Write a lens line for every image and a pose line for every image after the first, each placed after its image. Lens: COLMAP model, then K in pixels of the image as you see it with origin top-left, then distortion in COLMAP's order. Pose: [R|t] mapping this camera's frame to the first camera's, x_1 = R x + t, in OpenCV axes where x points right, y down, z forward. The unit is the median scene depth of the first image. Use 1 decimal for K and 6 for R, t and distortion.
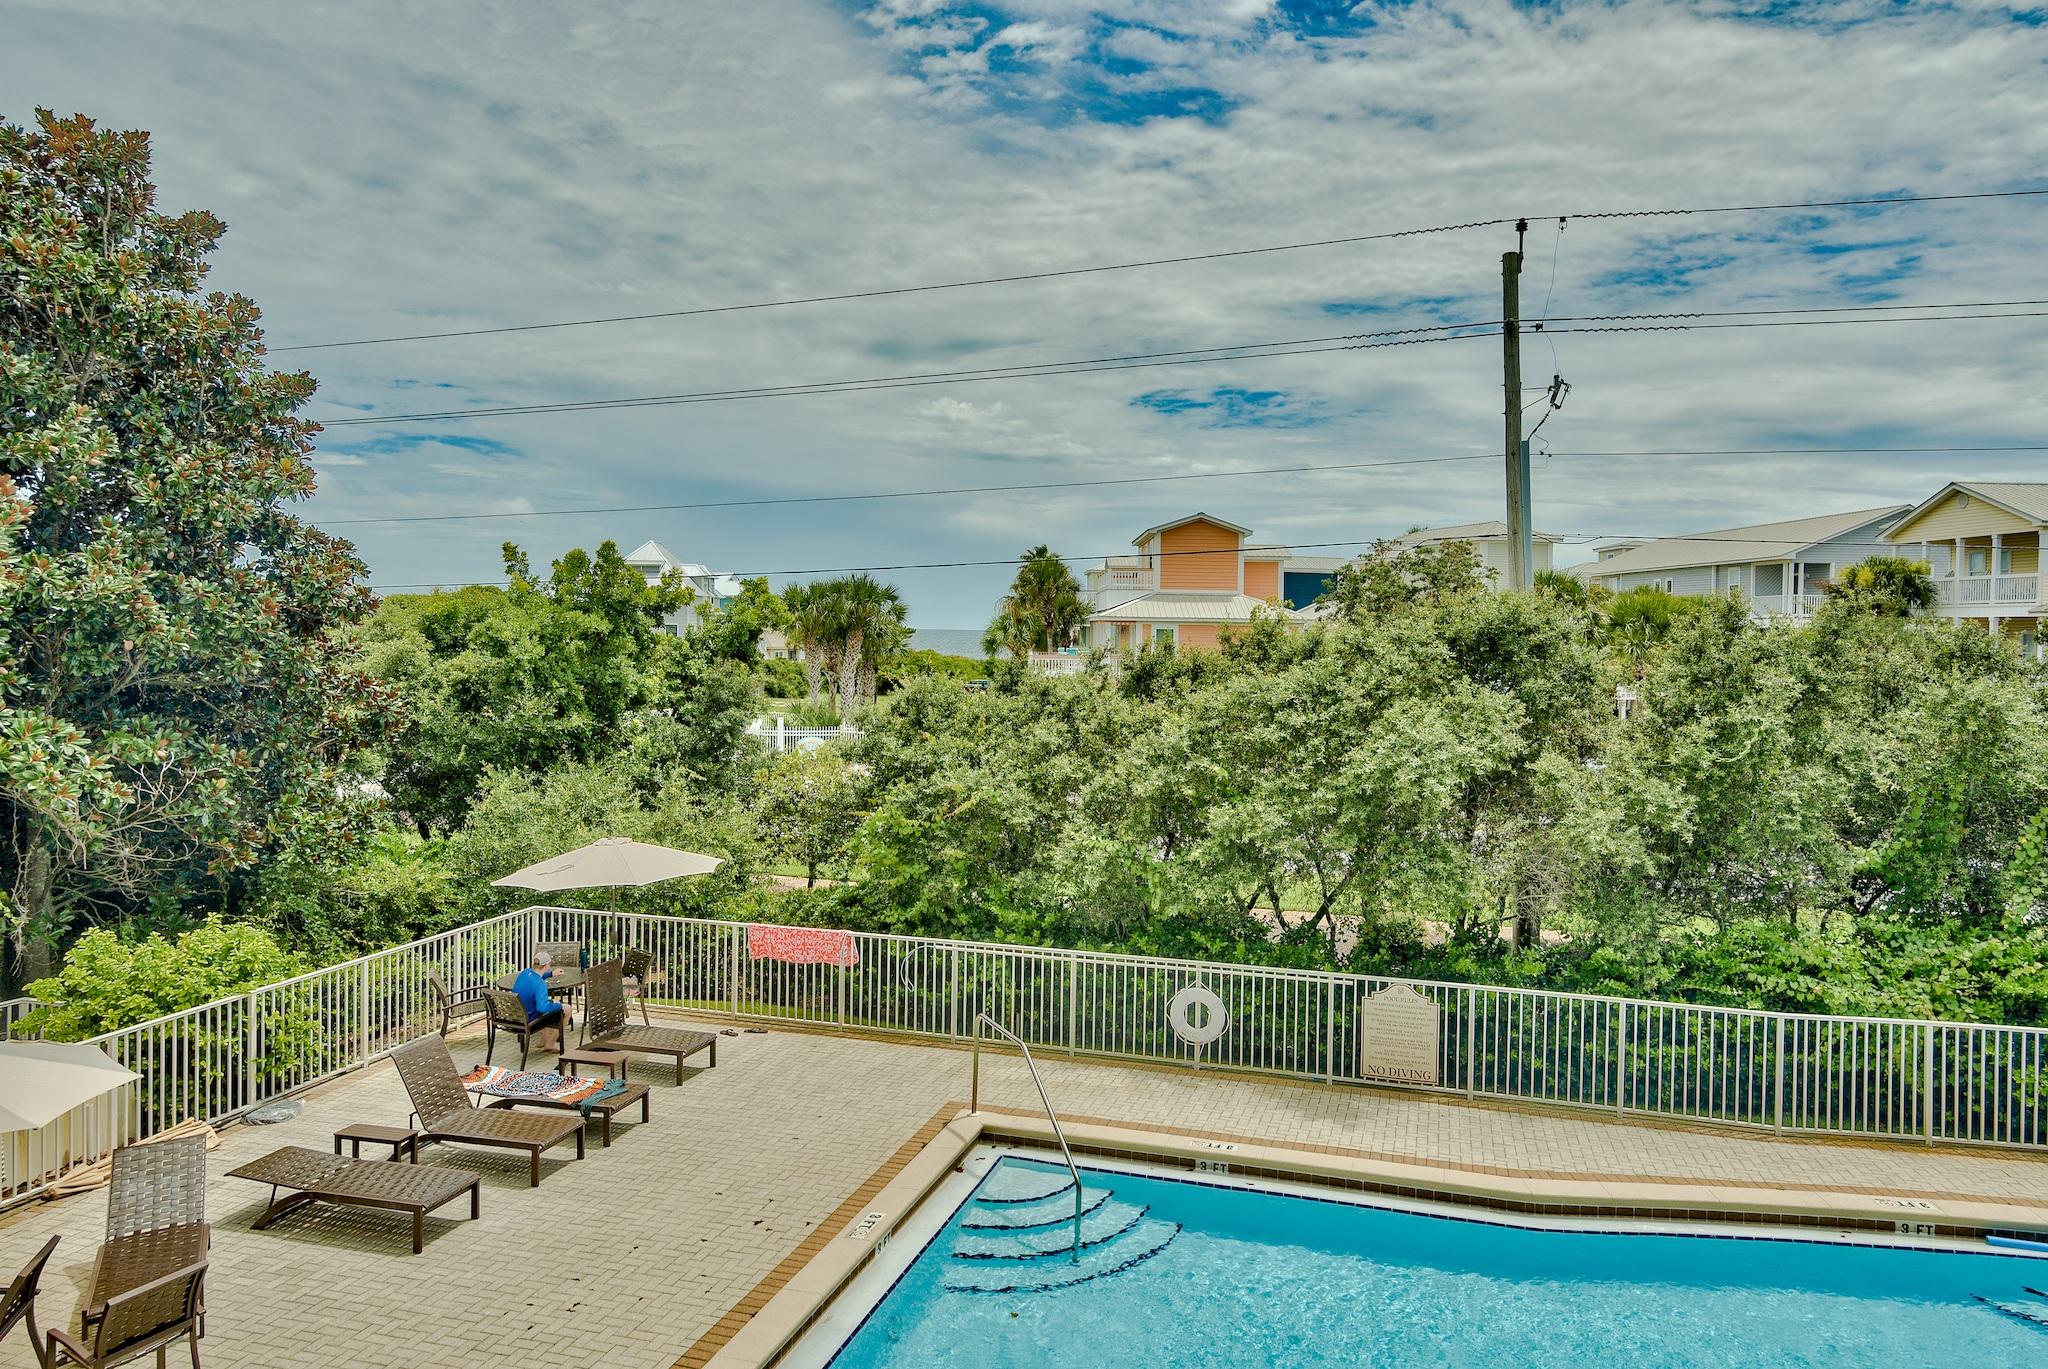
lens RADIAL K [[1309.6, 0, 1030.0], [0, 1309.6, 664.6], [0, 0, 1]] dist [0.016549, 0.004156]
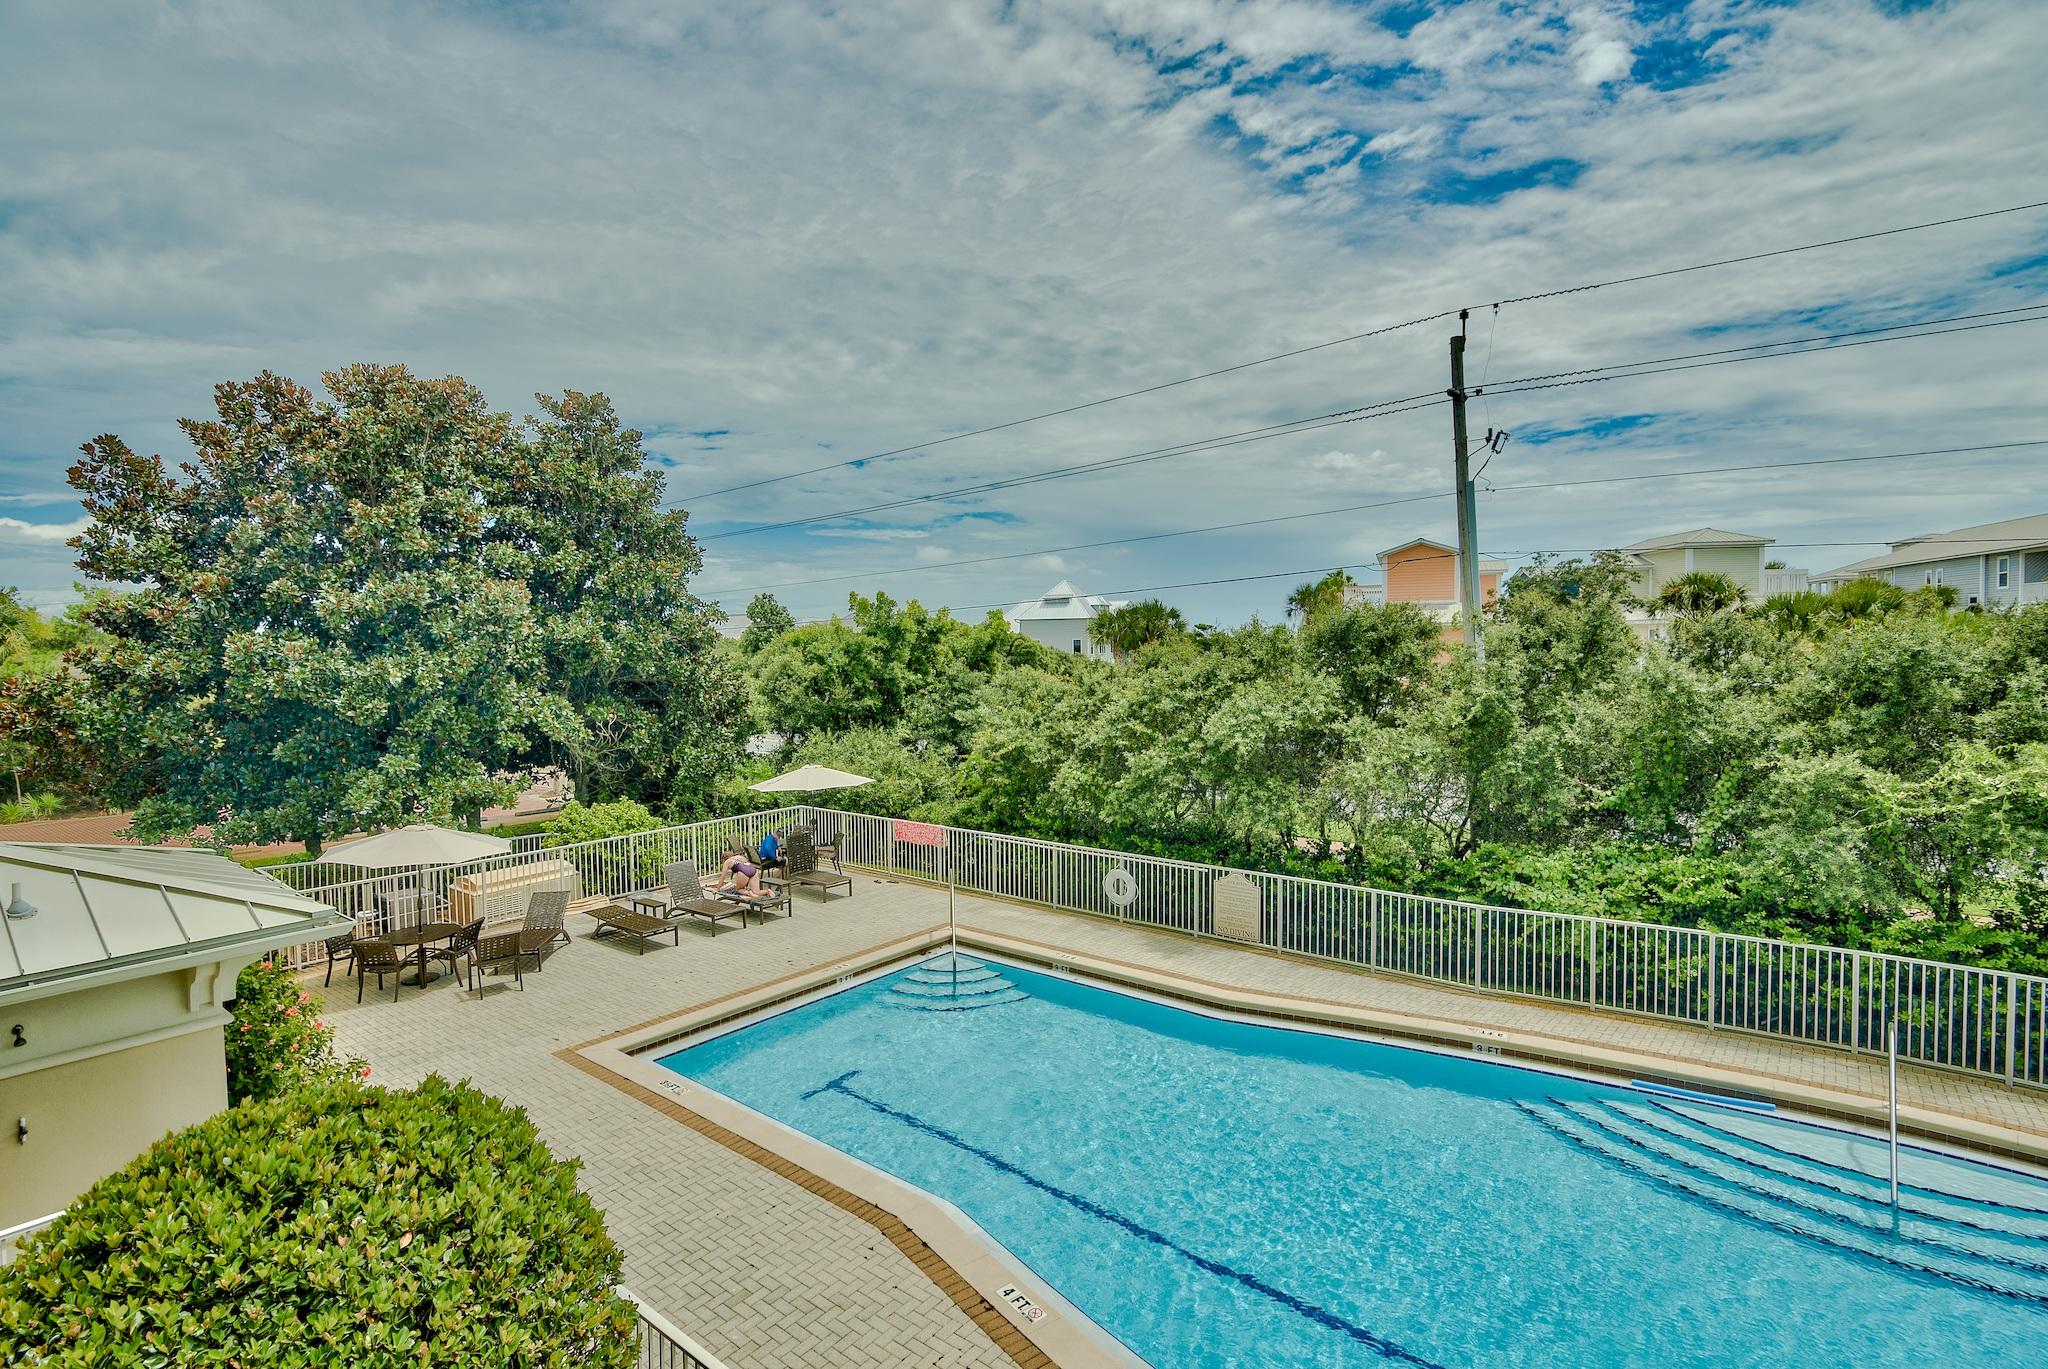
lens RADIAL K [[1030.1, 0, 1014.0], [0, 1030.1, 681.5], [0, 0, 1]] dist [-0.002899, -0.000477]
pose [[0.913238, -0.011767, -0.407255, 0.361704], [0.016802, 0.999820, 0.008789, 0.009613], [0.407079, -0.014869, 0.913272, -0.107273]]
